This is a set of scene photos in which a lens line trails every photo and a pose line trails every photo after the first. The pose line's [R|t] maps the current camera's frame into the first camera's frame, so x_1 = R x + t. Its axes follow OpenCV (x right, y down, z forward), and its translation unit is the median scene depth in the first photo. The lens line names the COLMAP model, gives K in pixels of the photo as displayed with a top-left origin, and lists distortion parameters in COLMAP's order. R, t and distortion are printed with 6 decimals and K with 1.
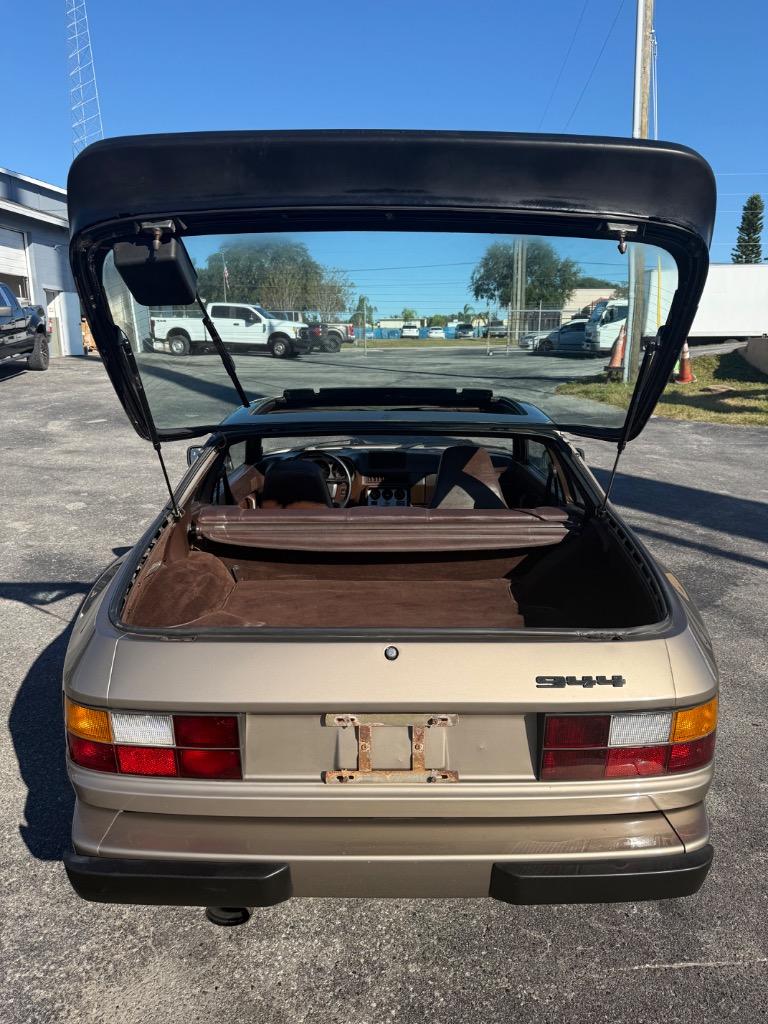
lens RADIAL K [[727.7, 0, 384.0], [0, 727.7, 512.0], [0, 0, 1]] dist [0.026331, -0.040005]
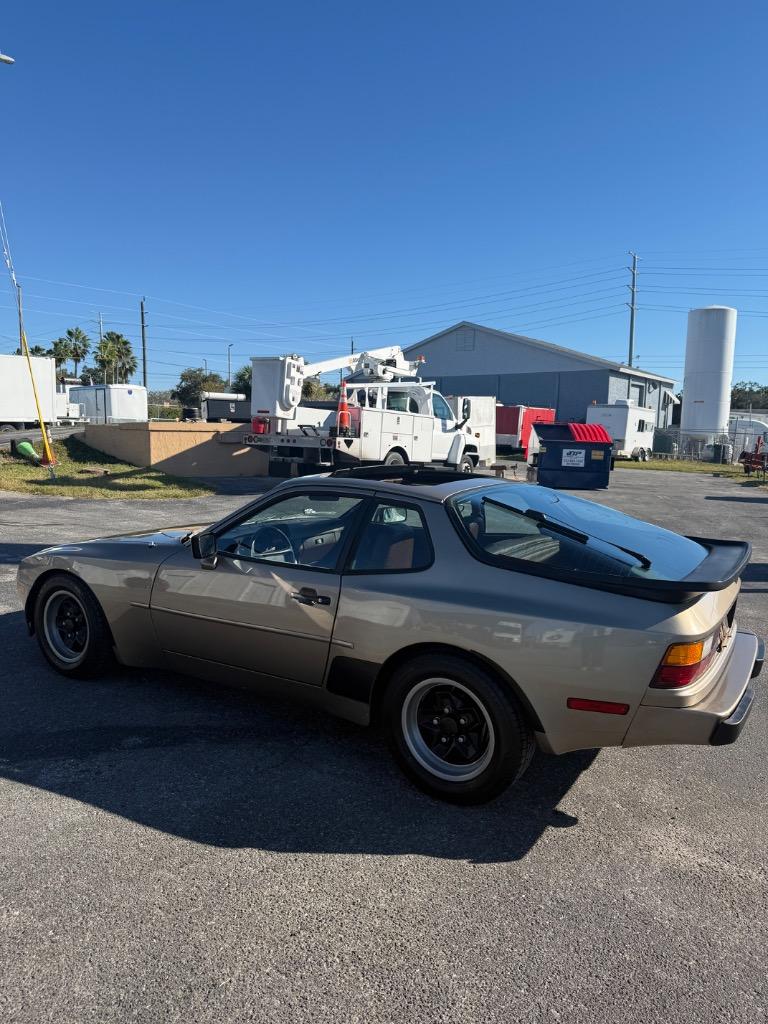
lens RADIAL K [[711.9, 0, 384.0], [0, 711.9, 512.0], [0, 0, 1]] dist [0.142752, -0.266537]
pose [[0.511305, -0.087272, 0.854957, -1.882381], [0.180805, 0.983488, -0.007738, -0.137098], [-0.840165, 0.158537, 0.518642, 0.575224]]
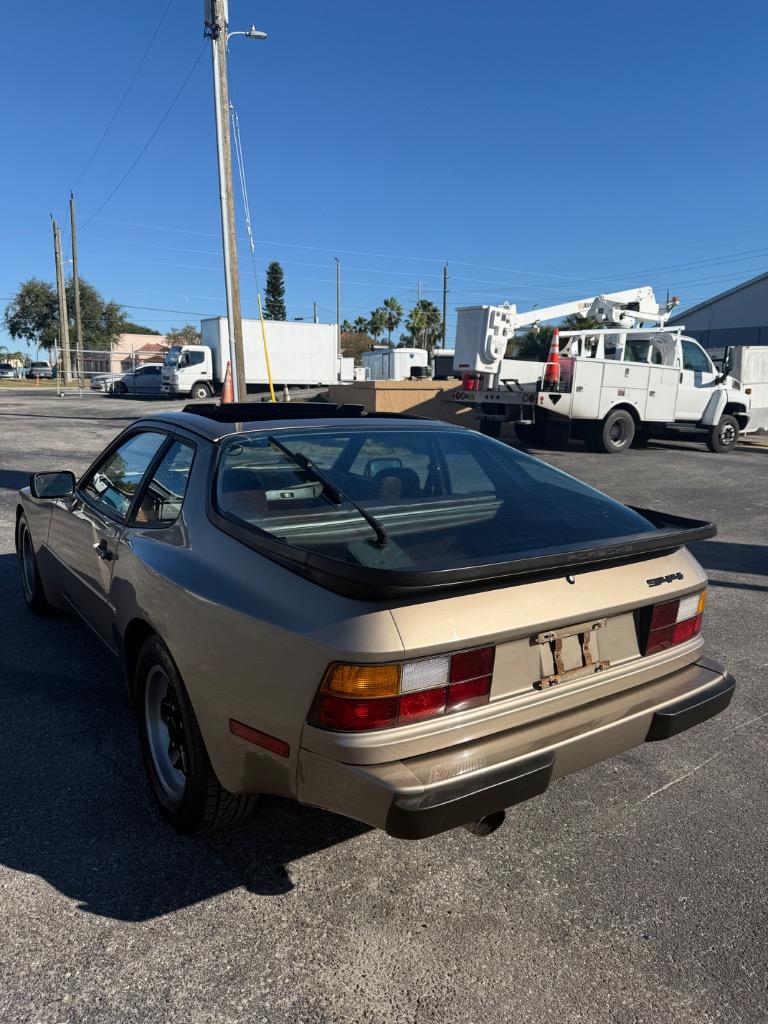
lens RADIAL K [[711.9, 0, 384.0], [0, 711.9, 512.0], [0, 0, 1]] dist [0.142752, -0.266537]
pose [[0.822531, -0.082018, 0.562776, -0.802310], [0.115322, 0.993042, -0.023825, 0.053337], [-0.556906, 0.084497, 0.826266, 0.080497]]
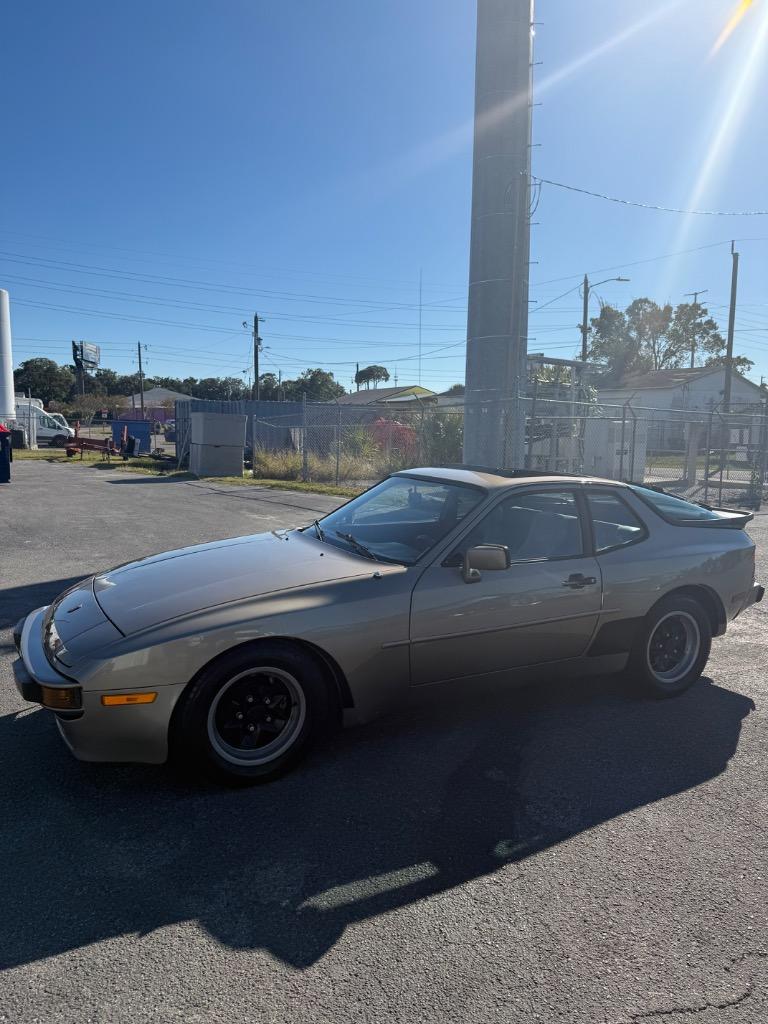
lens RADIAL K [[711.9, 0, 384.0], [0, 711.9, 512.0], [0, 0, 1]] dist [0.142752, -0.266537]
pose [[-0.457696, -0.112299, 0.881988, -2.015498], [0.204189, 0.952201, 0.227200, -0.755794], [-0.865344, 0.284081, -0.412889, 2.999437]]
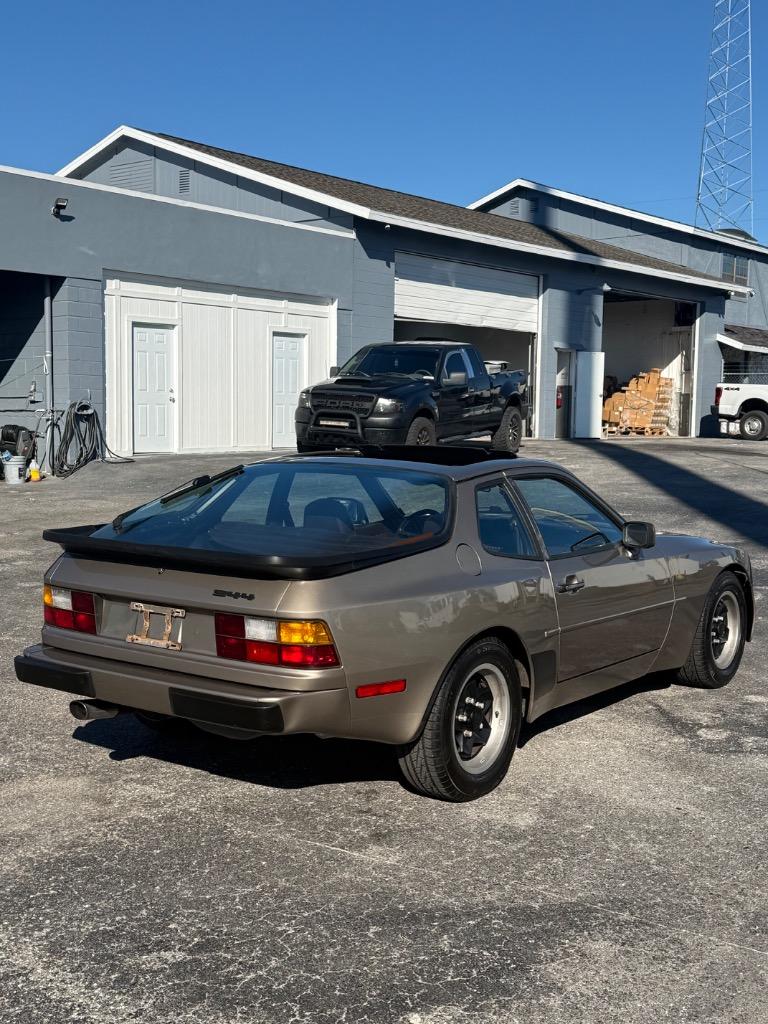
lens RADIAL K [[1231.0, 0, 384.0], [0, 1231.0, 512.0], [0, 0, 1]] dist [0.161450, -0.000475]
pose [[0.806450, 0.064601, -0.587762, 1.782204], [-0.156840, 0.981779, -0.107287, 0.236531], [0.570122, 0.178707, 0.801888, -0.914864]]
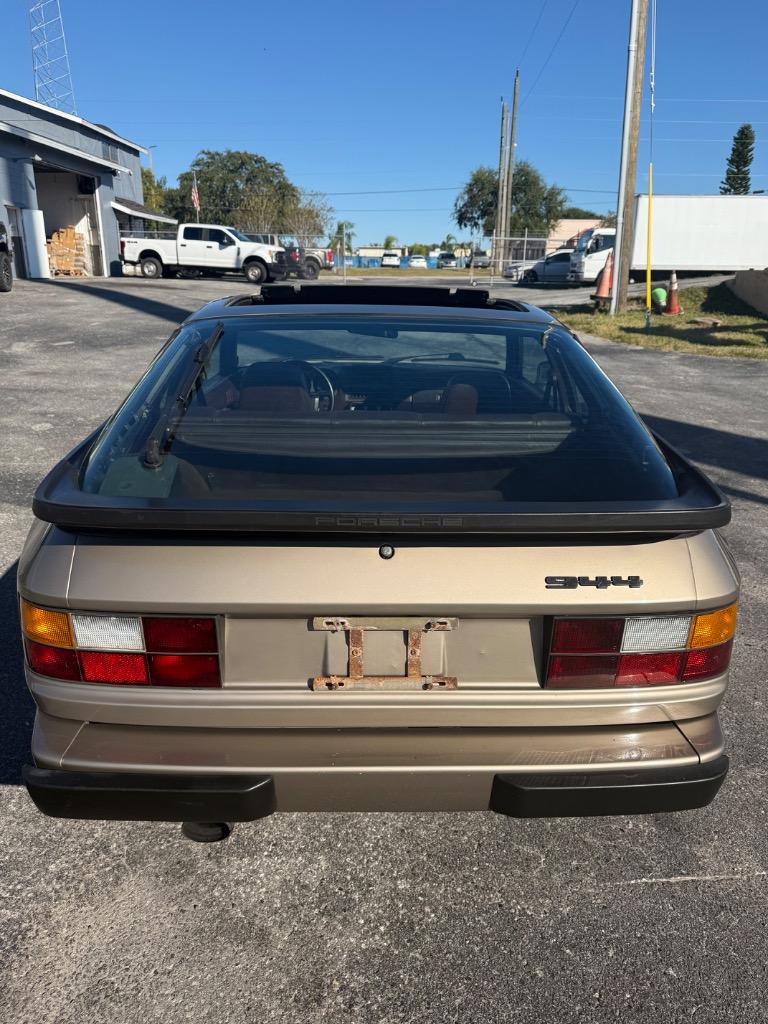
lens RADIAL K [[729.3, 0, 385.1], [0, 729.3, 512.8], [0, 0, 1]] dist [0.036592, -0.066488]
pose [[0.999452, 0.007338, 0.032291, -0.016824], [-0.010103, 0.996216, 0.086324, 0.056043], [-0.031536, -0.086603, 0.995744, 0.085851]]
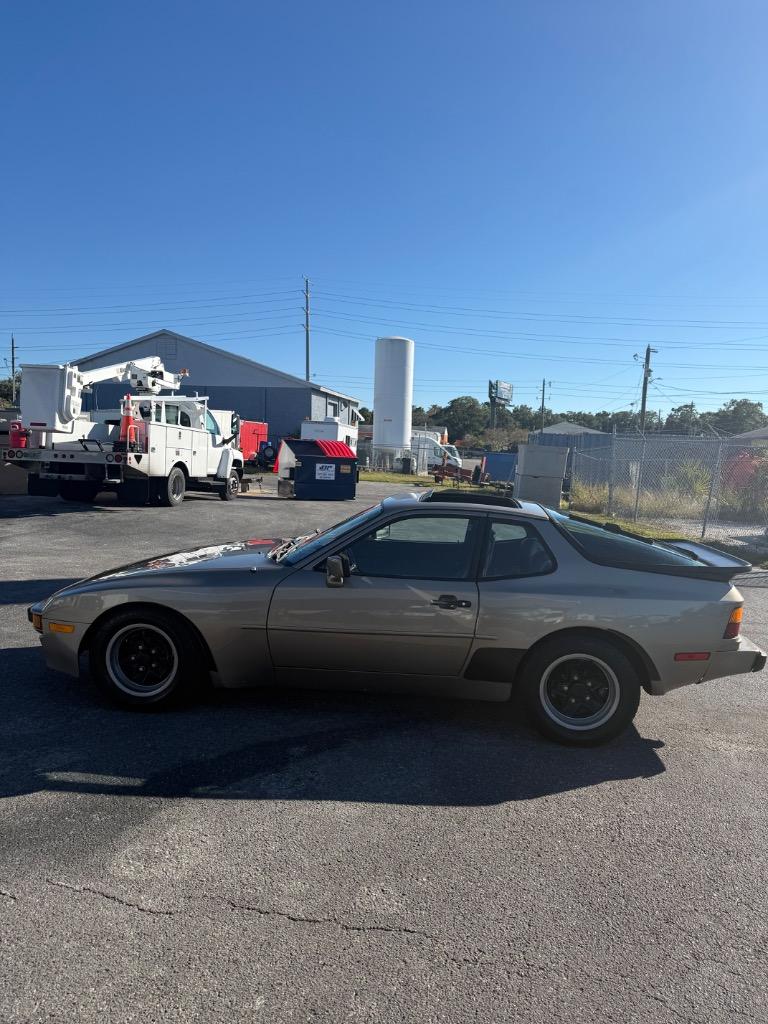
lens RADIAL K [[711.9, 0, 384.0], [0, 711.9, 512.0], [0, 0, 1]] dist [0.142752, -0.266537]
pose [[0.086330, -0.085468, 0.992594, -2.601858], [0.204609, 0.976596, 0.066295, -0.426535], [-0.975029, 0.197371, 0.101797, 1.622753]]
